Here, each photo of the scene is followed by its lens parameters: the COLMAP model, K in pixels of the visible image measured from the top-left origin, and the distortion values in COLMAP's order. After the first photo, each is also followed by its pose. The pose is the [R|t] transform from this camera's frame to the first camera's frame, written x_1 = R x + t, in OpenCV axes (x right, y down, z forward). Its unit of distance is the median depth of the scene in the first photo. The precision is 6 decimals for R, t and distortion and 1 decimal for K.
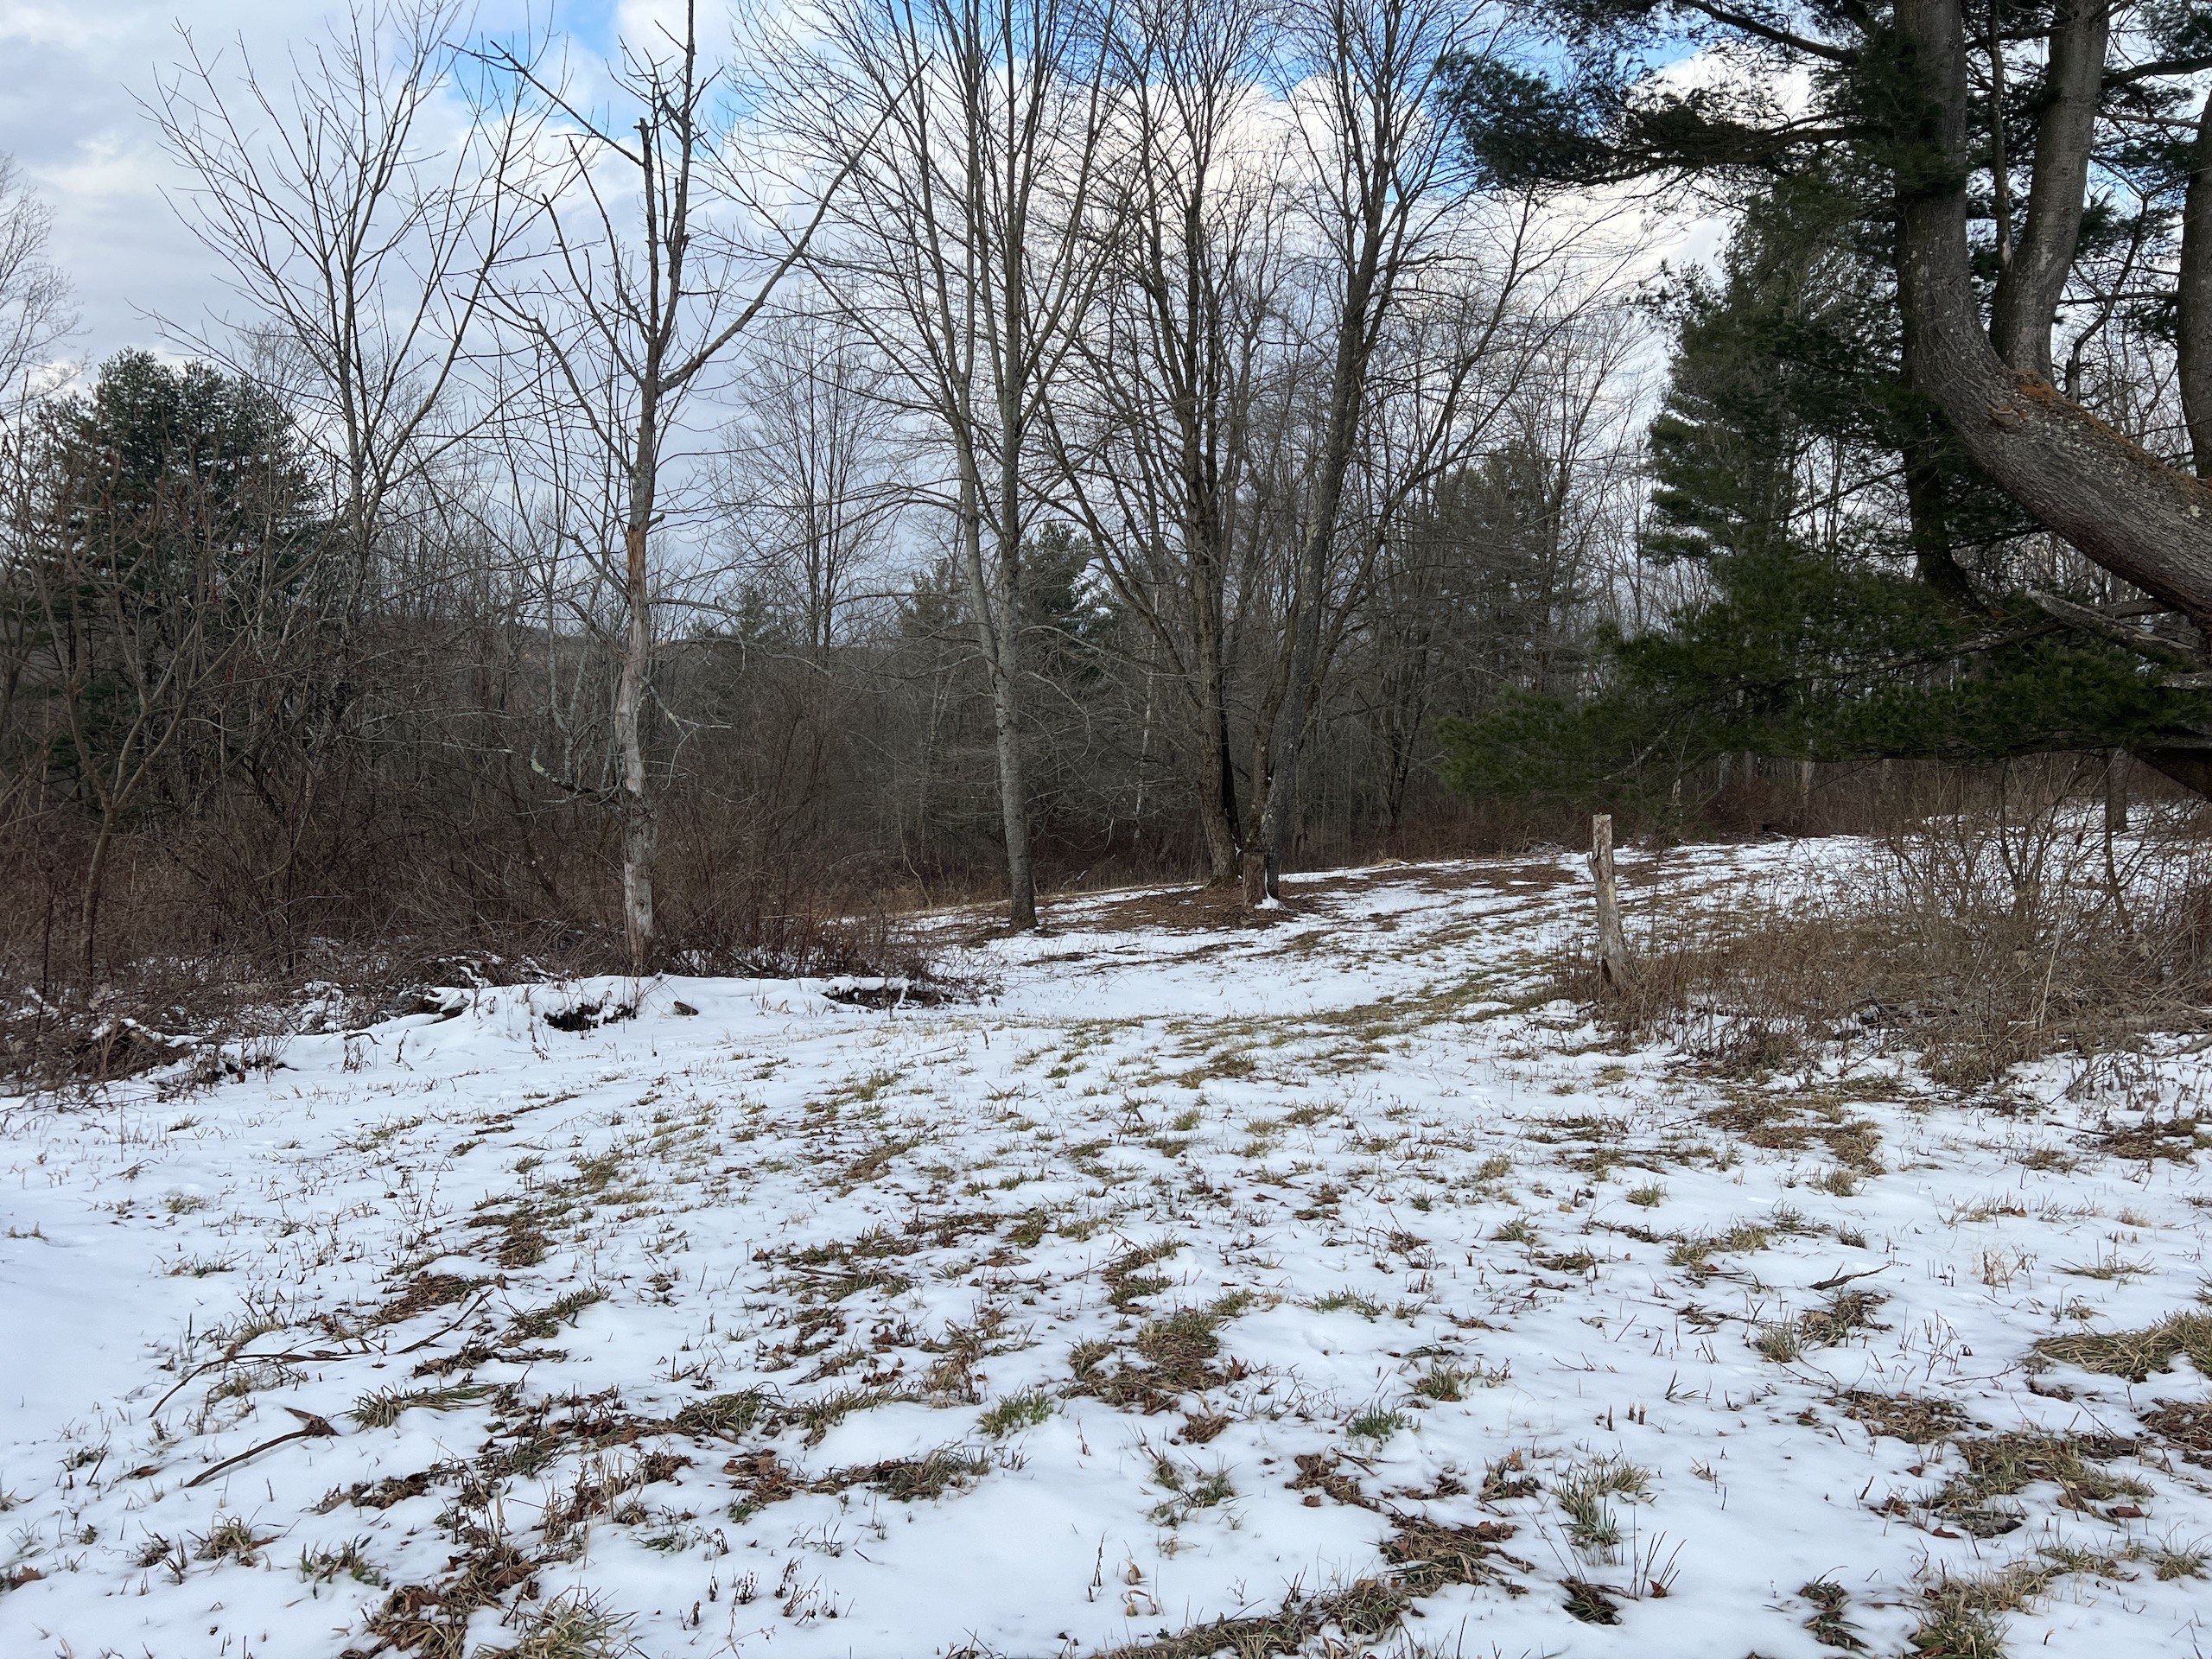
lens RADIAL K [[1649.6, 0, 1107.9], [0, 1649.6, 826.5], [0, 0, 1]] dist [0.054773, -0.046592]
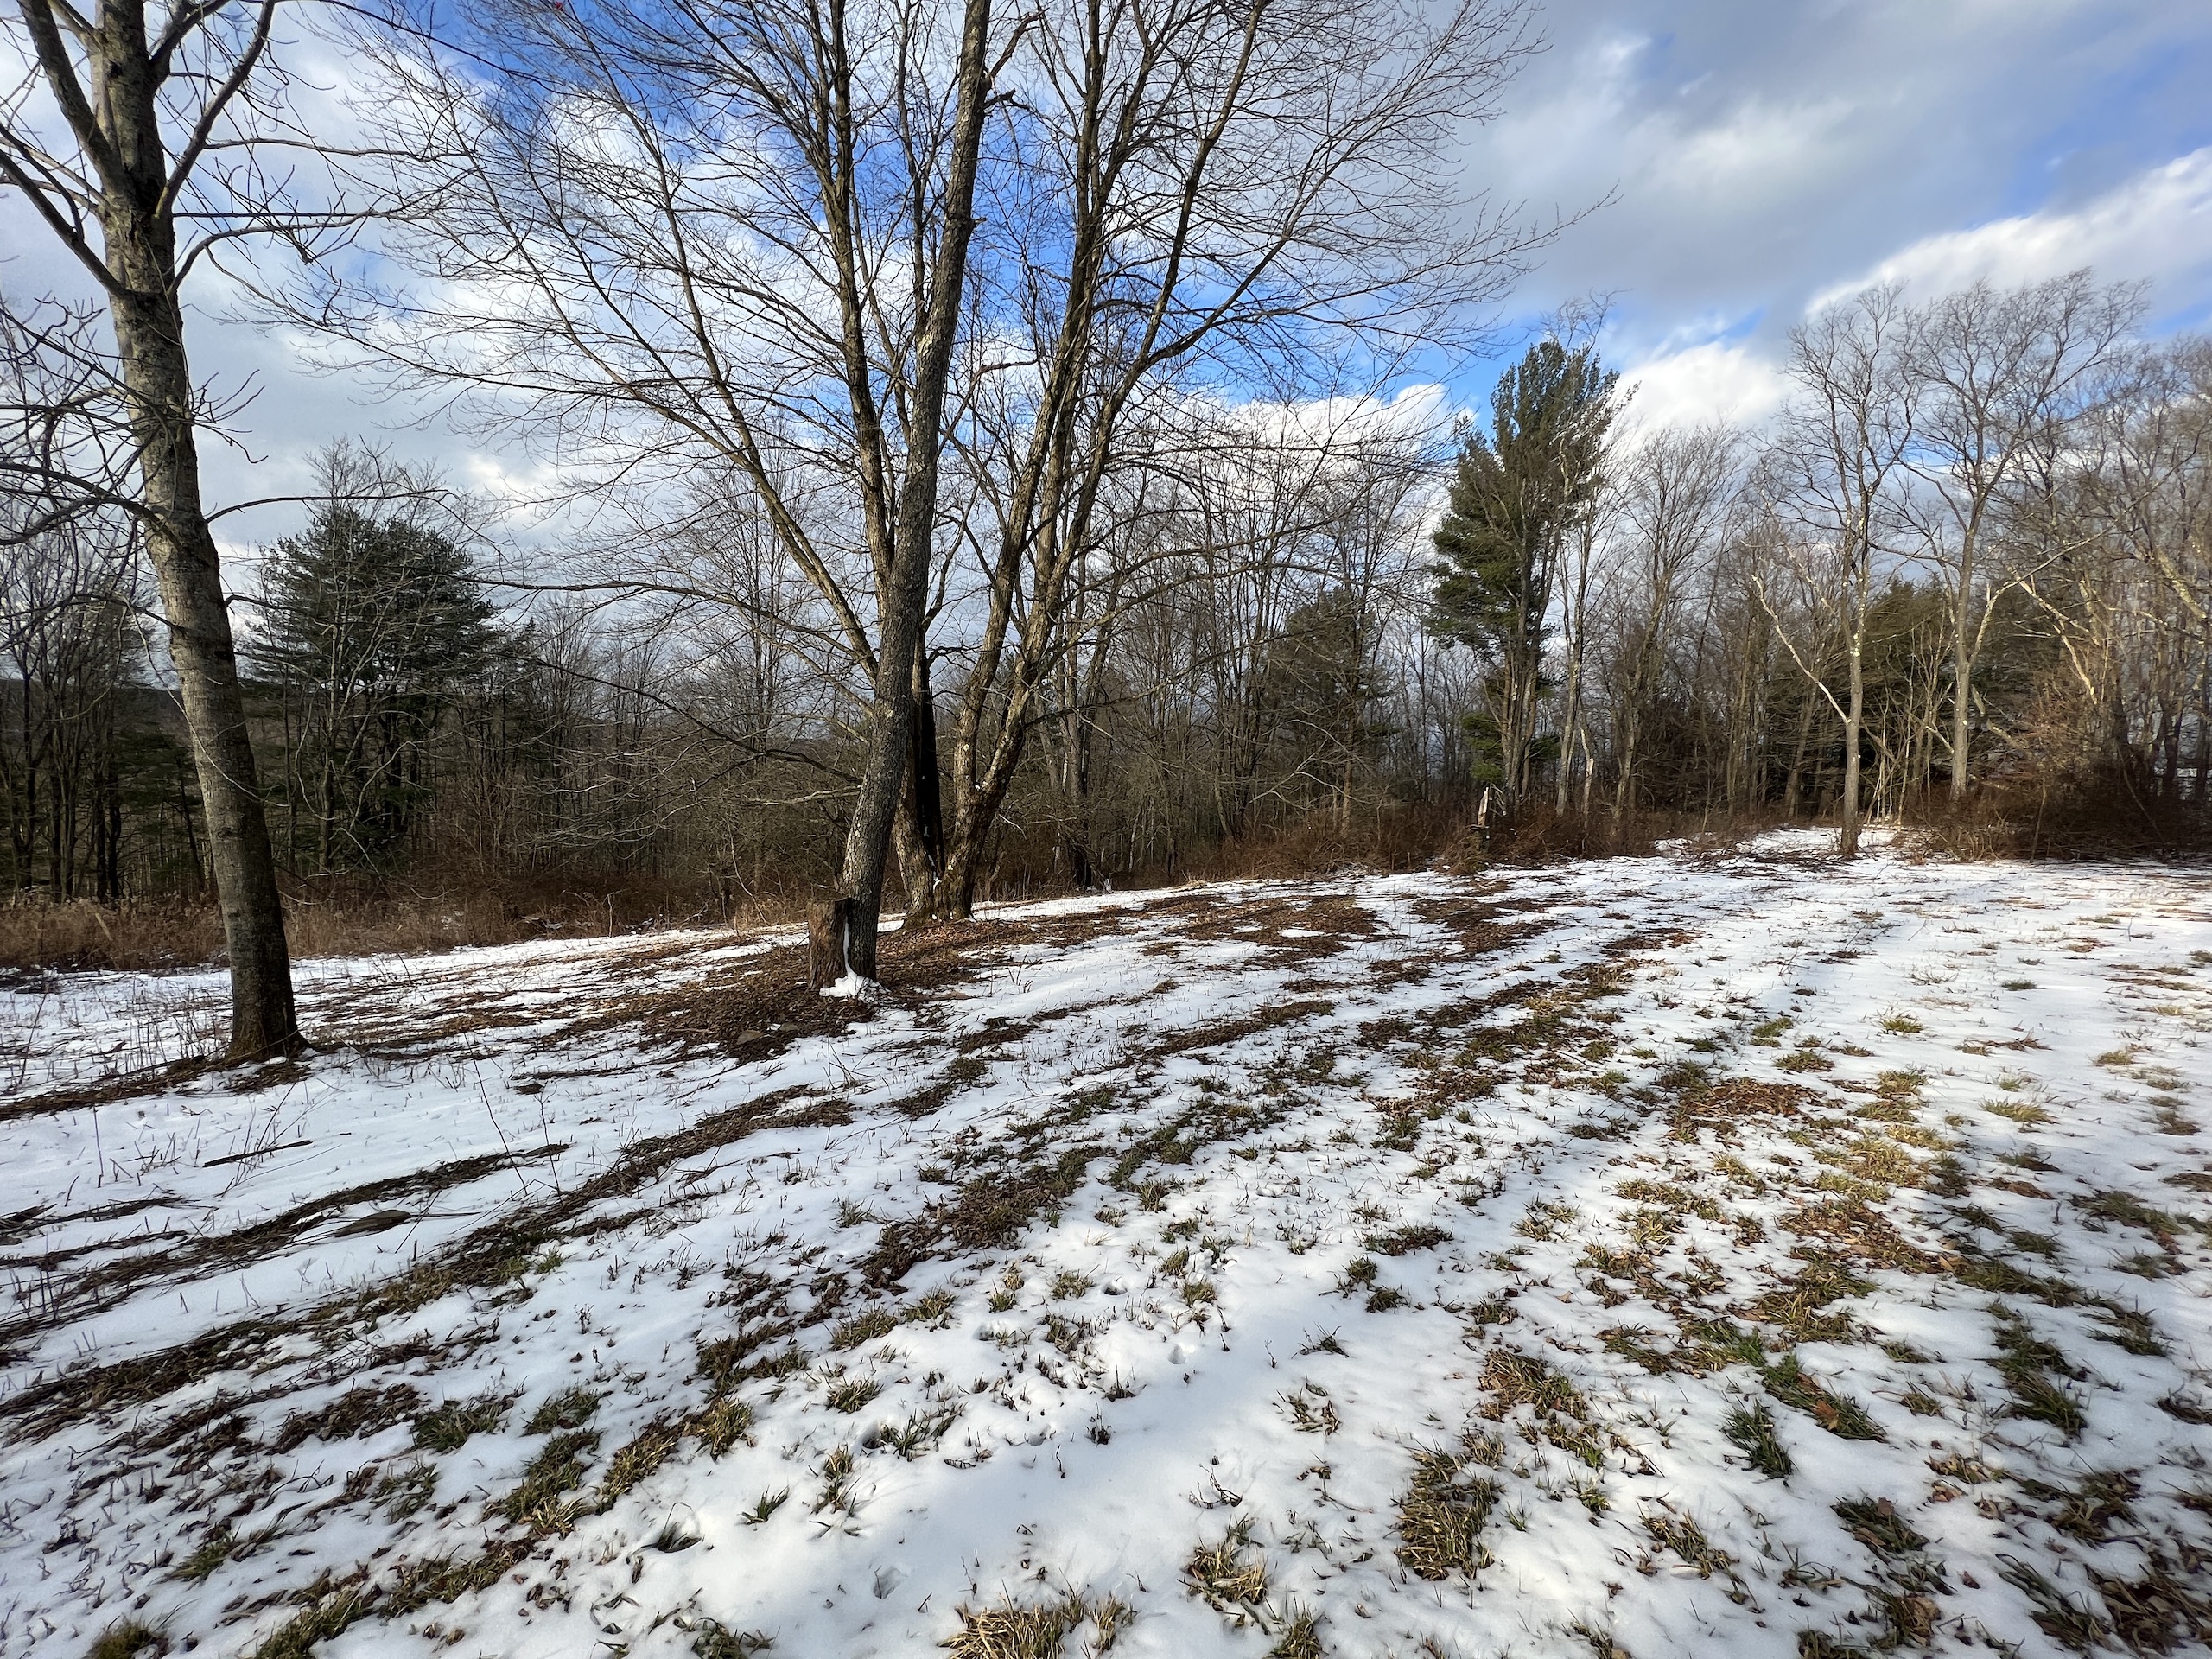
lens RADIAL K [[881.8, 0, 1110.0], [0, 881.8, 837.9], [0, 0, 1]] dist [0.000403, -0.000377]
pose [[0.999779, -0.001647, -0.020952, 0.110256], [0.001515, 0.999979, -0.006297, -0.002191], [0.020962, 0.006264, 0.999761, 0.387920]]
